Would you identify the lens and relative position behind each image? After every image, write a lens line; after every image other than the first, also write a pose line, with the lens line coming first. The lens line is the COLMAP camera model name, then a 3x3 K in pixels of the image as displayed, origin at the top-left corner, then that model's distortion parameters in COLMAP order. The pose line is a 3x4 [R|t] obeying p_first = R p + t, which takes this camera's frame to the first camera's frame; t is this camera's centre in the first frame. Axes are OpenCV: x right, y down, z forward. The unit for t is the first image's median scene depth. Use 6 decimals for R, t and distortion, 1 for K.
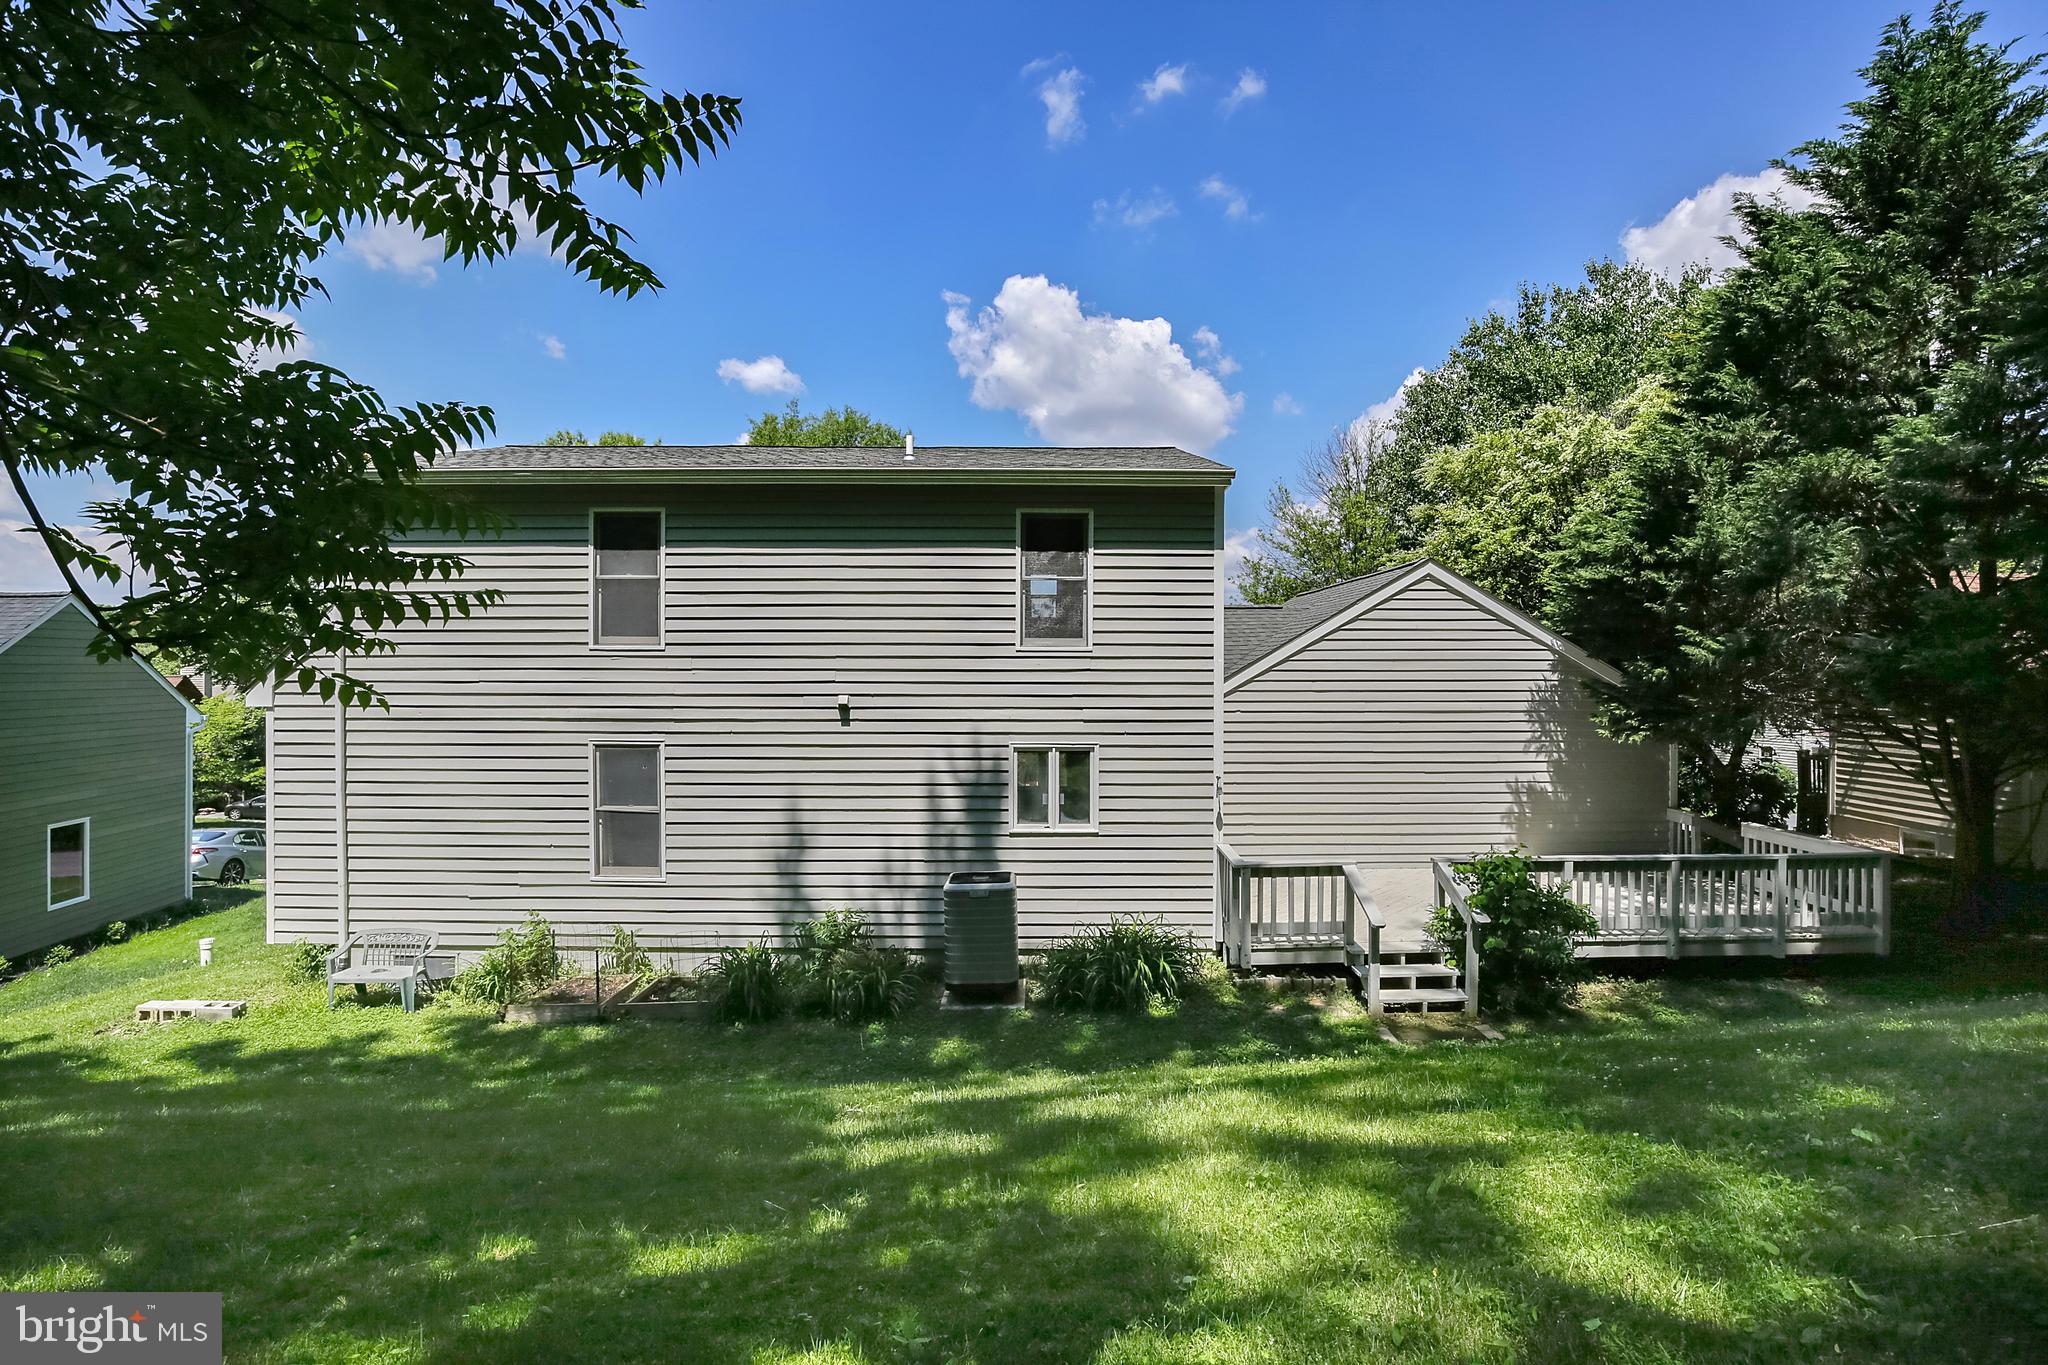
lens RADIAL K [[939.3, 0, 1012.8], [0, 939.3, 695.4], [0, 0, 1]] dist [-0.035211, 0.003323]
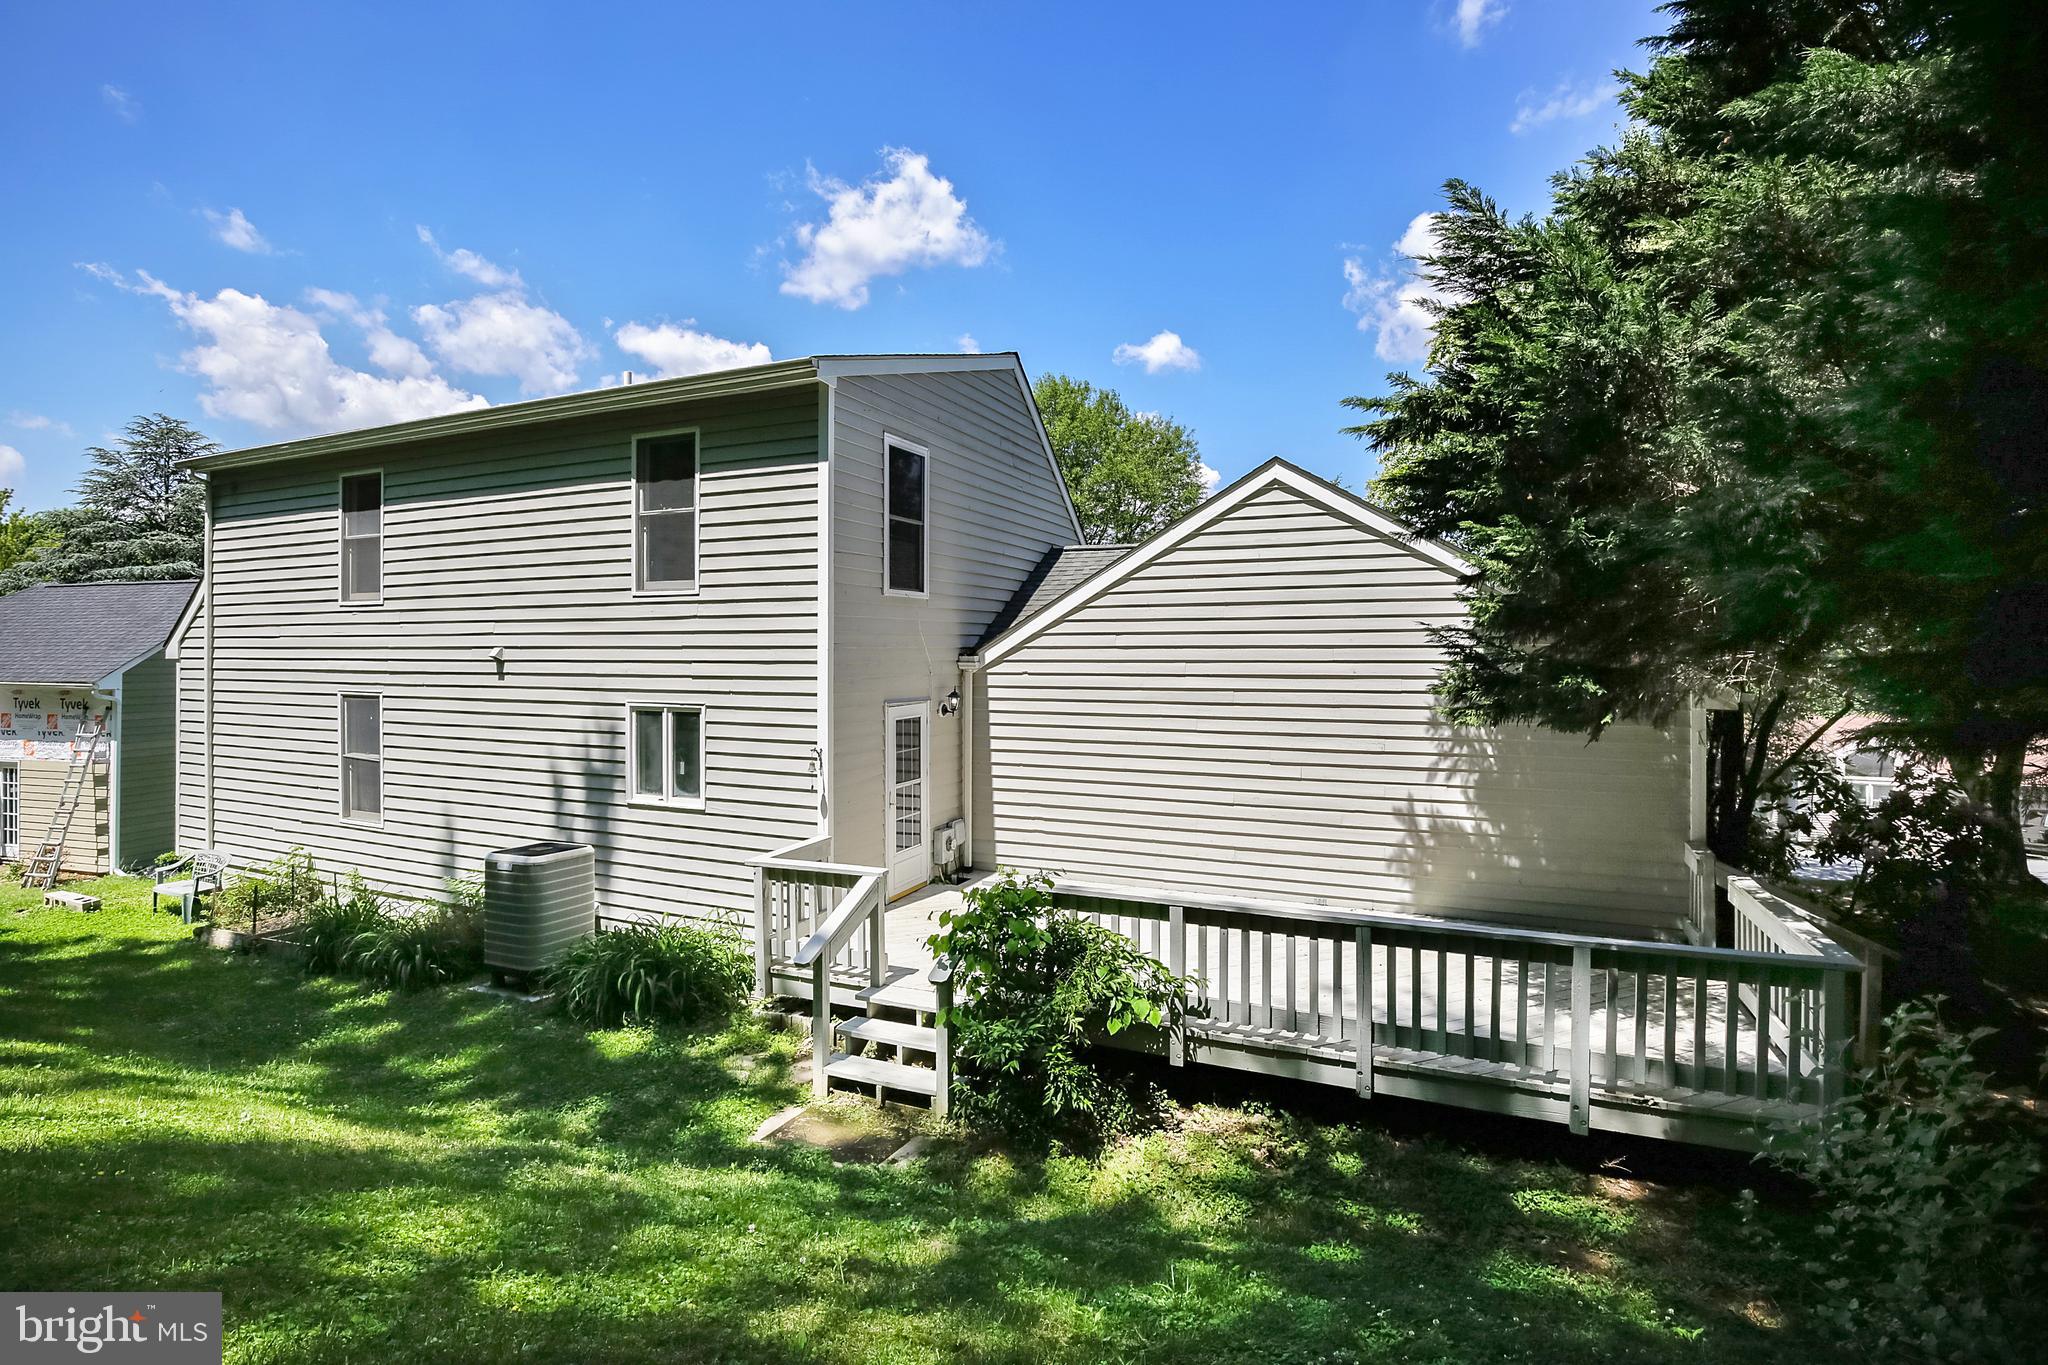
lens RADIAL K [[939.3, 0, 1039.1], [0, 939.3, 674.6], [0, 0, 1]] dist [-0.035211, 0.003323]
pose [[0.915528, 0.009295, -0.402148, 0.706797], [-0.007417, 0.999953, 0.006229, 0.017189], [0.402187, -0.002720, 0.915554, 0.353764]]
